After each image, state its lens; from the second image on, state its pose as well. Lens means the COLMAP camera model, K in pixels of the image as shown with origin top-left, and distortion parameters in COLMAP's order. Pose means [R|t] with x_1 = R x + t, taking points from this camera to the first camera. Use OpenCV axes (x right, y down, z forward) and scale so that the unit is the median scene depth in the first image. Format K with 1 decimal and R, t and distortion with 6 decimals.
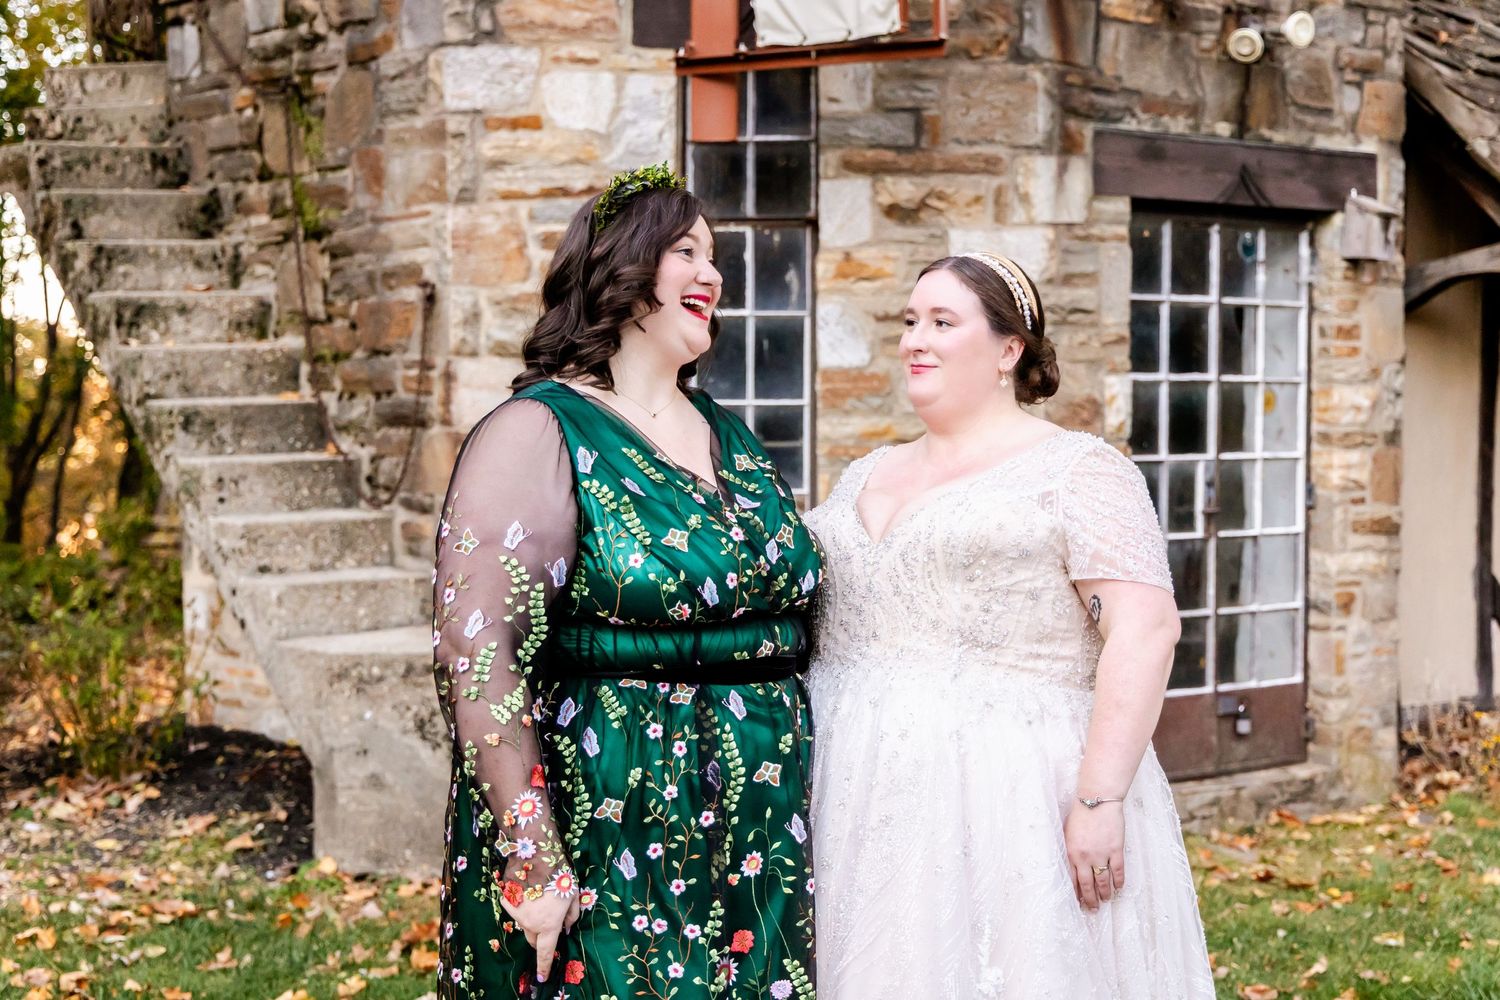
lens RADIAL K [[2900.1, 0, 735.6], [0, 2900.1, 532.5], [0, 0, 1]] dist [0.101824, 0.000000]
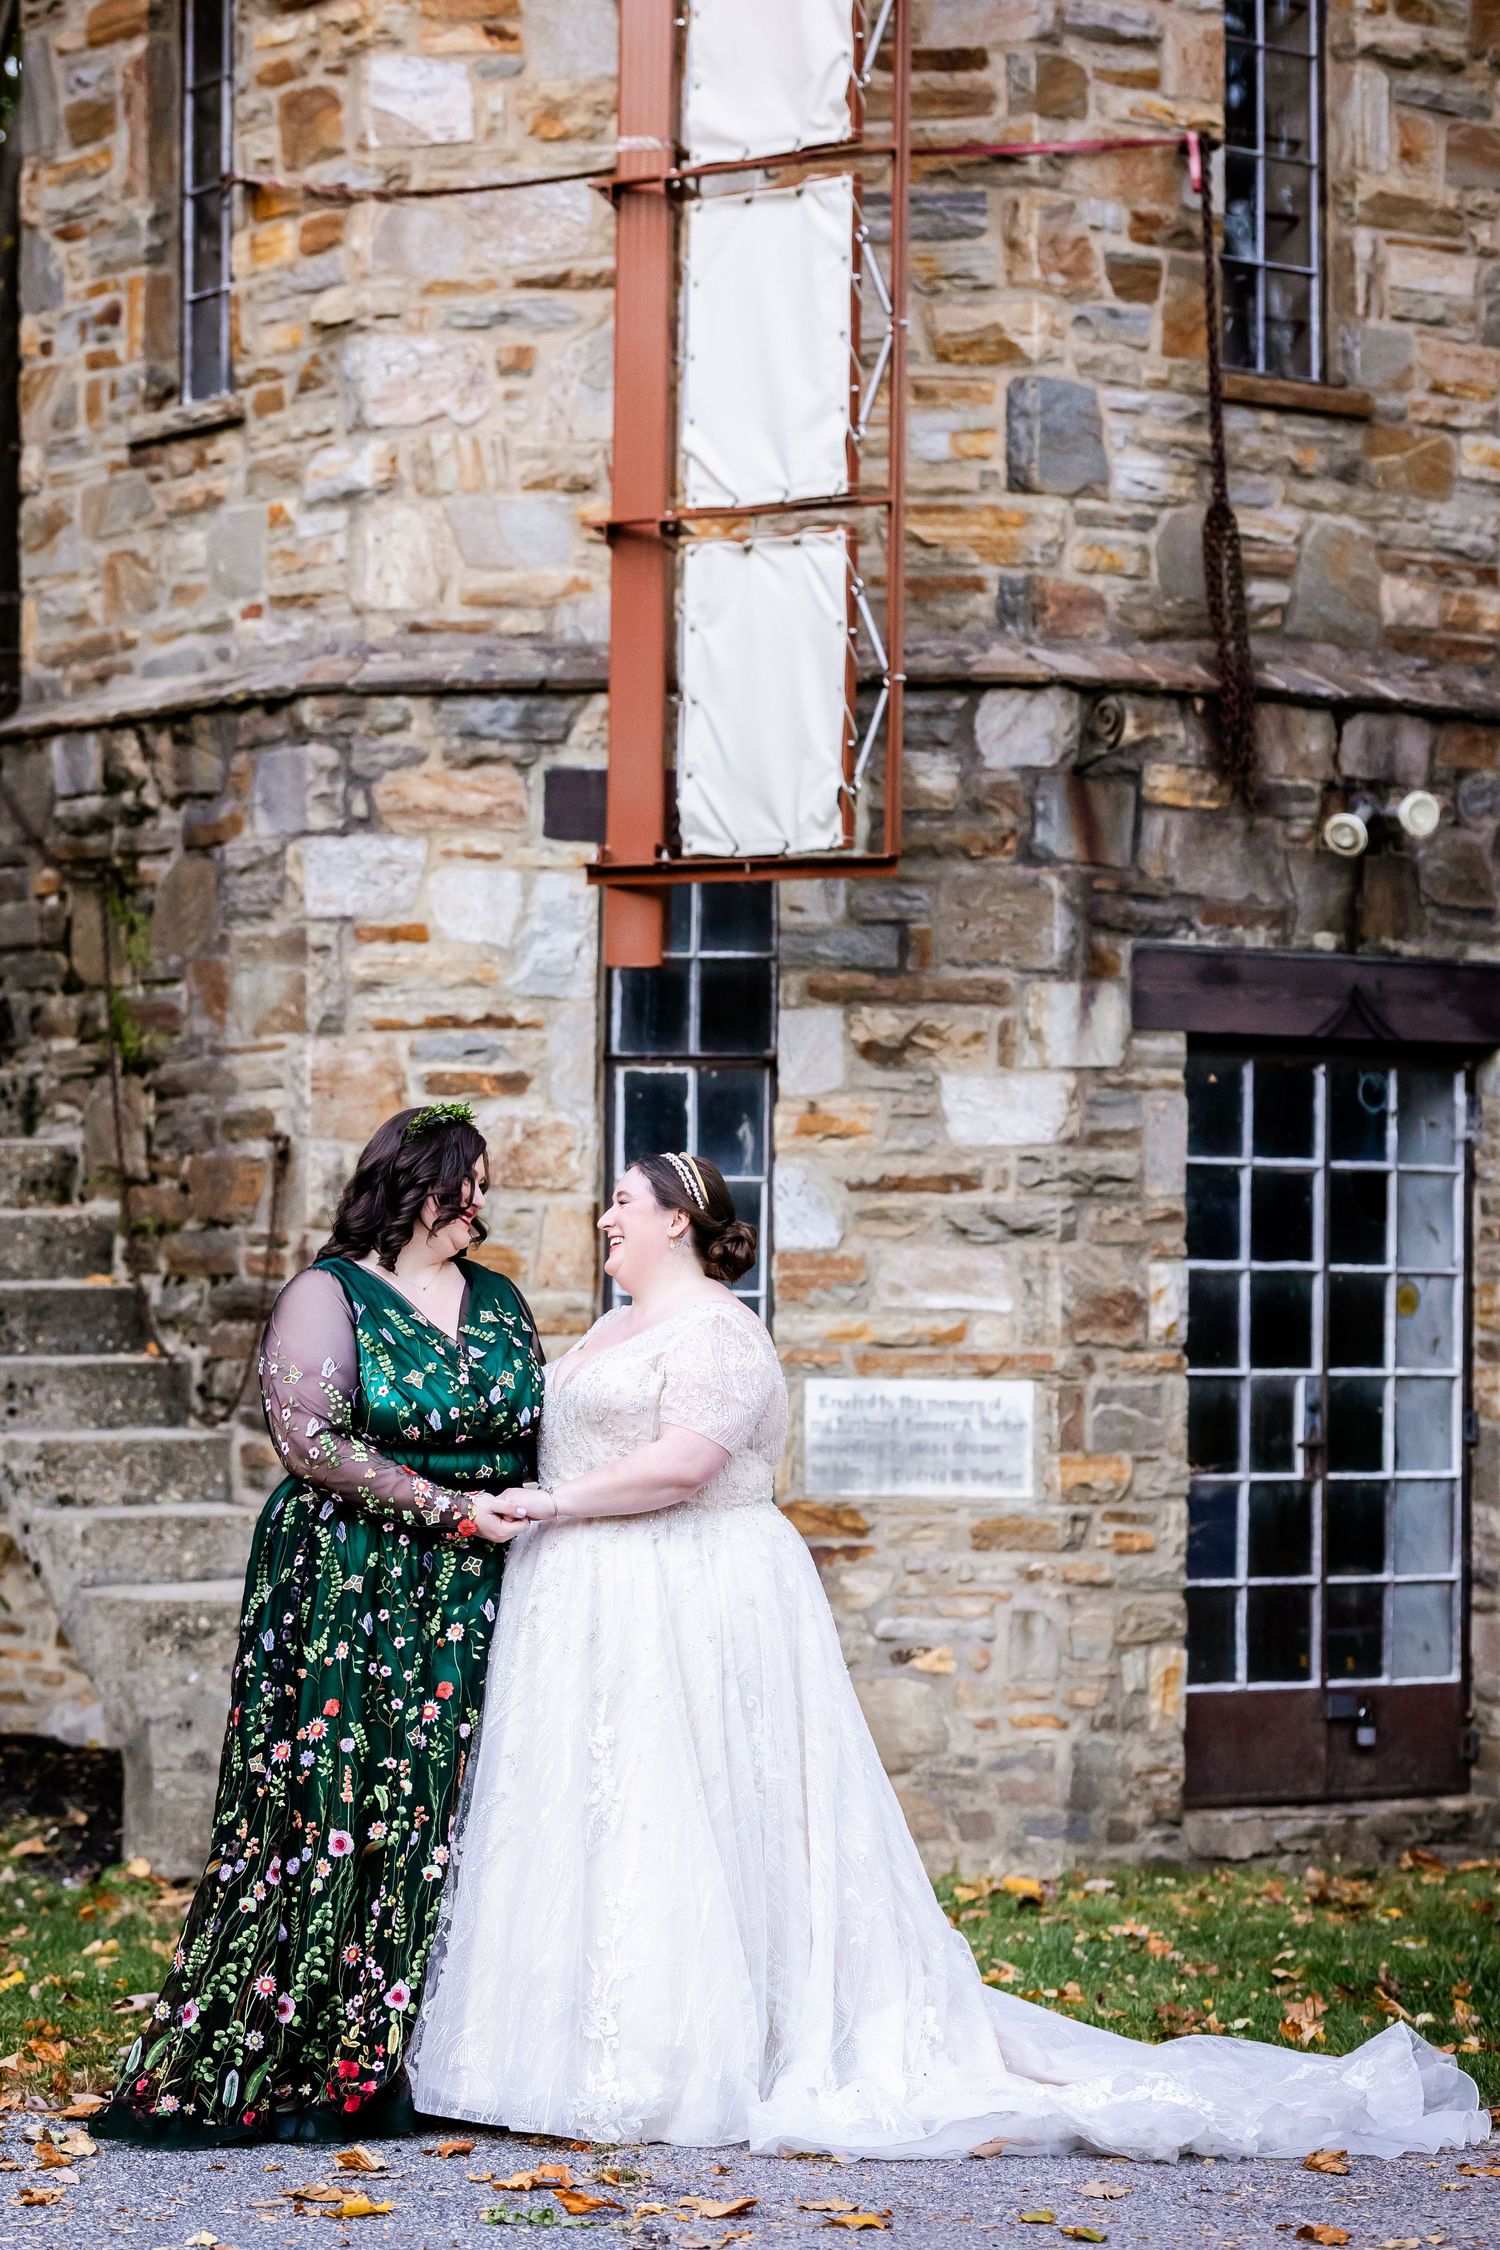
lens RADIAL K [[7579.8, 0, 639.6], [0, 7579.8, 1139.2], [0, 0, 1]] dist [0.305520, 0.000000]
pose [[0.997251, 0.008175, -0.073650, 0.140346], [-0.013147, 0.997647, -0.067283, 0.050800], [0.072926, 0.068067, 0.995012, -1.019424]]
